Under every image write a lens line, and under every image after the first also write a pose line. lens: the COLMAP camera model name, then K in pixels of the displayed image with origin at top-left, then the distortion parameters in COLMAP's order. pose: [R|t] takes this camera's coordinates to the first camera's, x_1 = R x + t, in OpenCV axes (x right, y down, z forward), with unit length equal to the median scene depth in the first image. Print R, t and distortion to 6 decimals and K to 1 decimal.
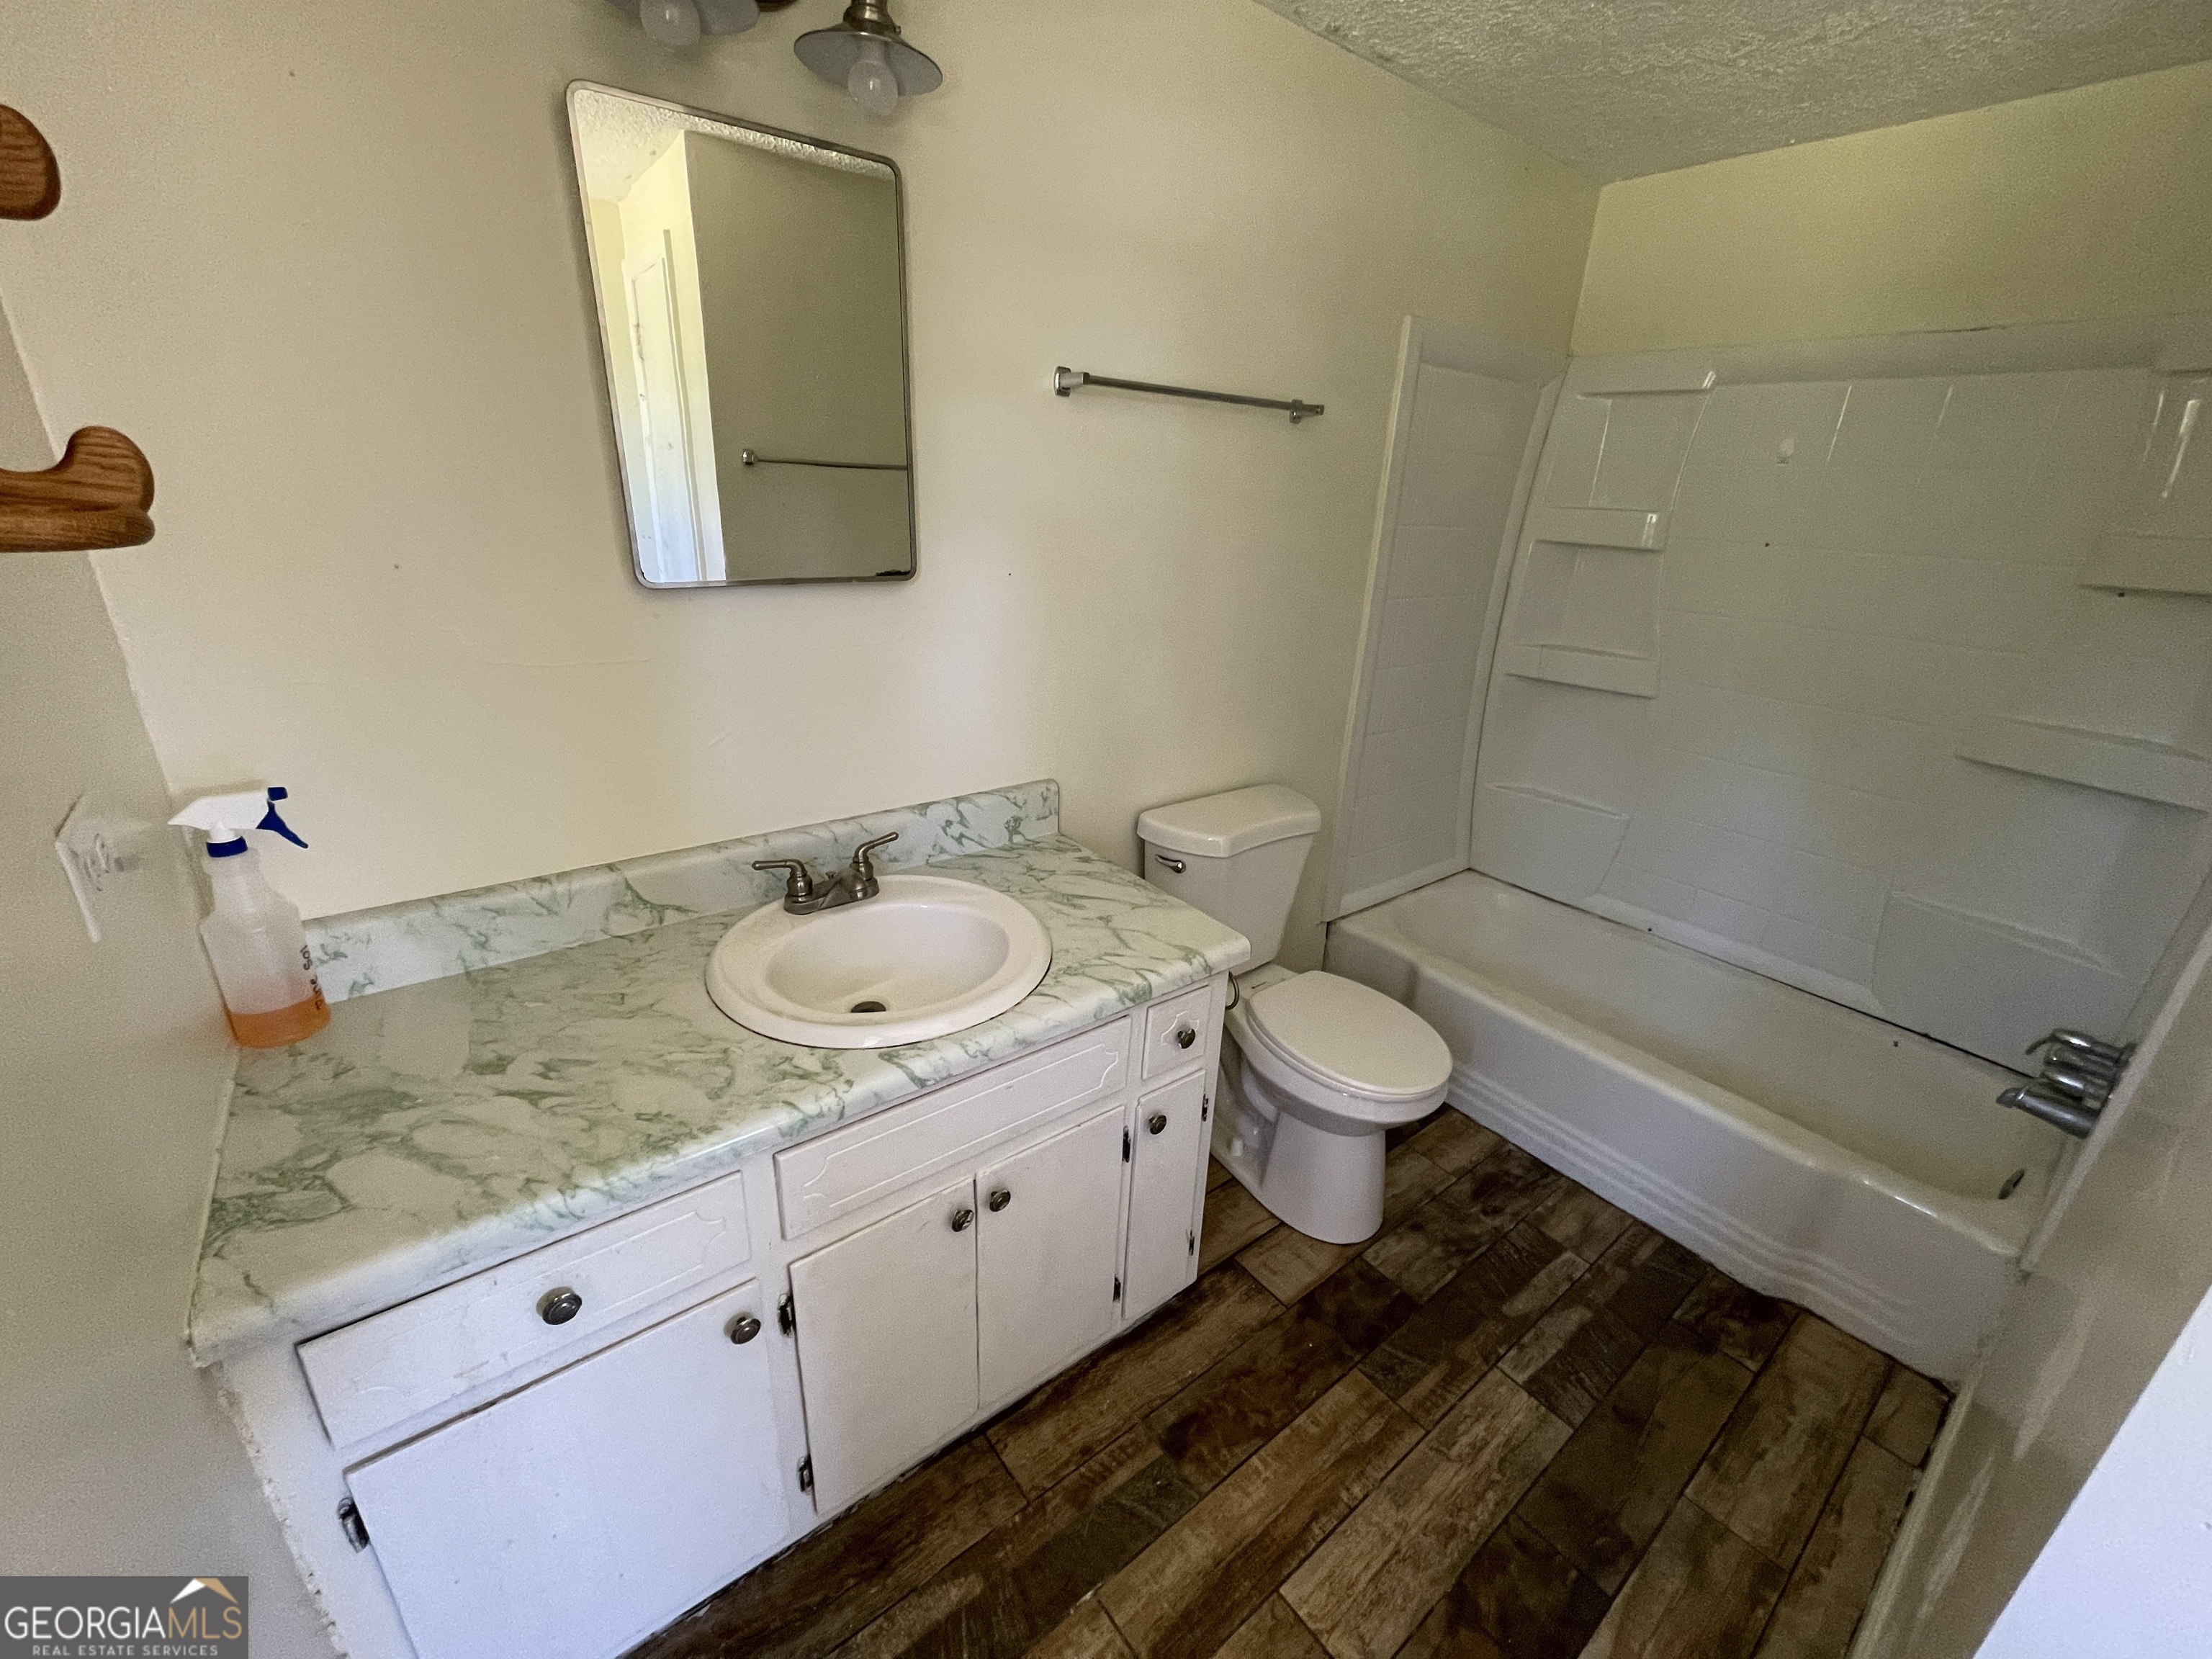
lens RADIAL K [[902.3, 0, 1118.0], [0, 902.3, 831.3], [0, 0, 1]] dist [-0.004053, -0.000311]
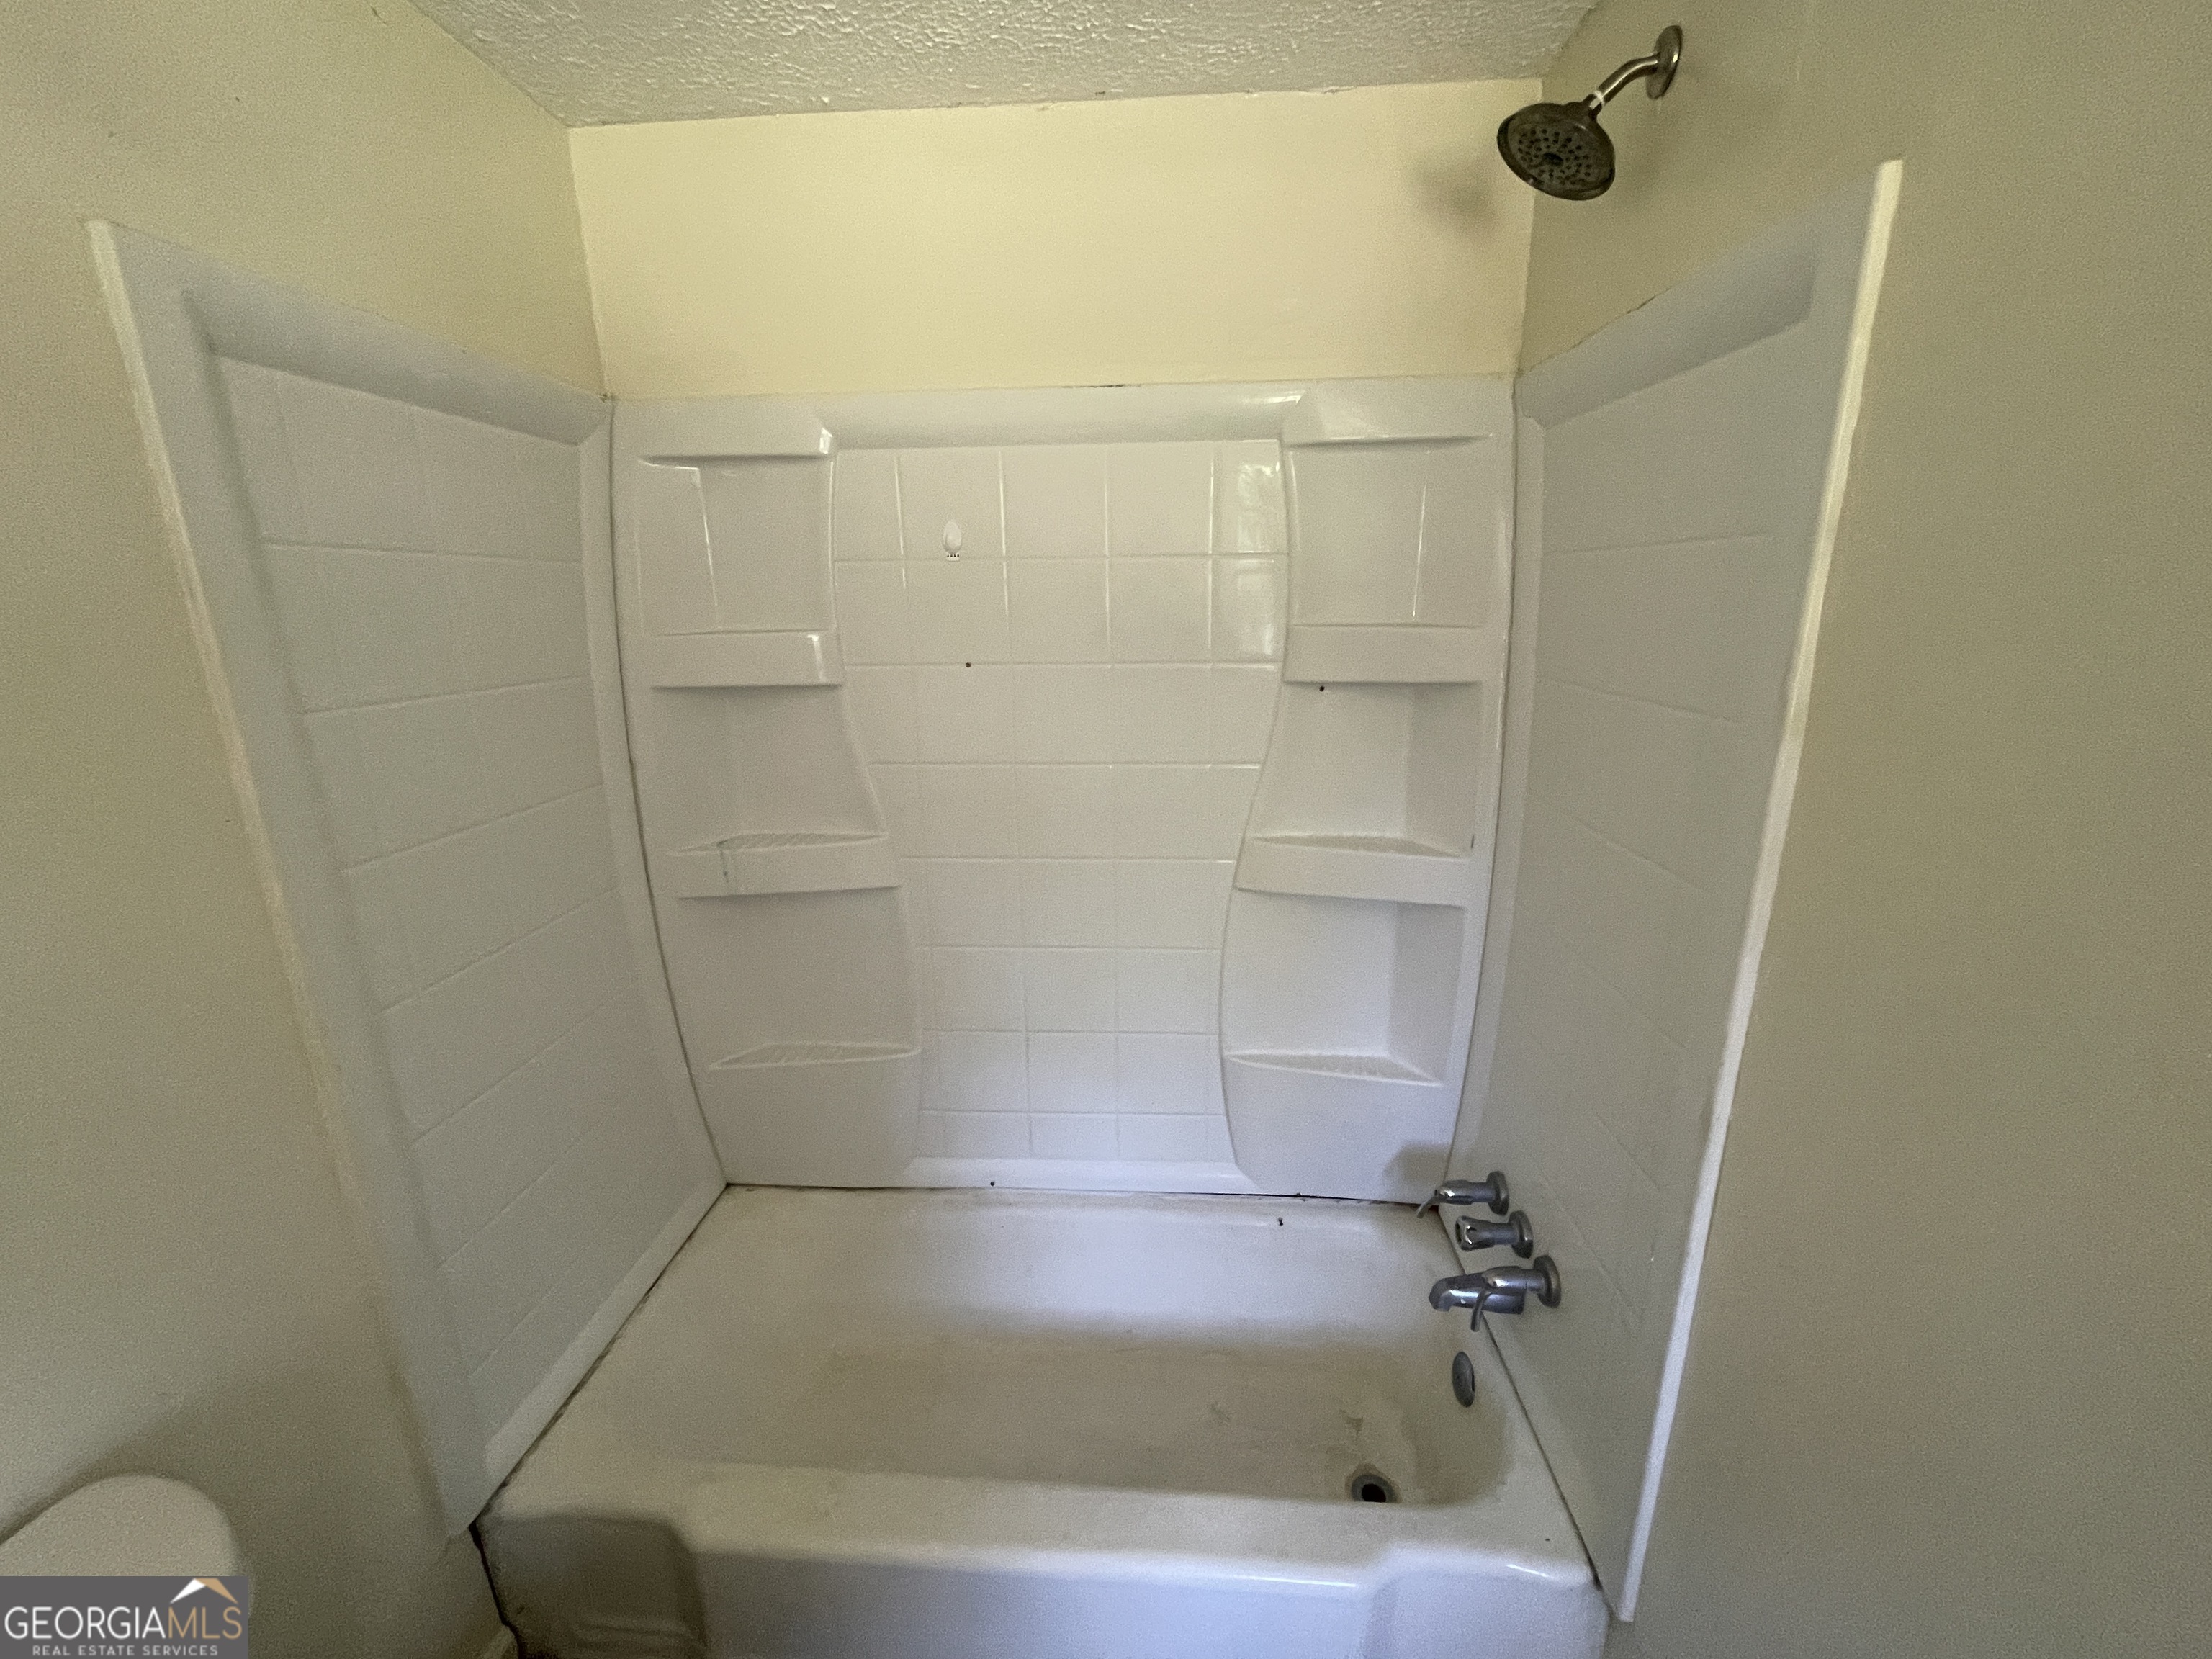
lens RADIAL K [[902.3, 0, 1102.5], [0, 902.3, 823.2], [0, 0, 1]] dist [-0.004053, -0.000311]
pose [[0.662353, -0.242113, 0.708992, 0.225159], [0.307869, 0.950707, 0.037039, -0.174130], [-0.683012, 0.193744, 0.704243, 0.402931]]
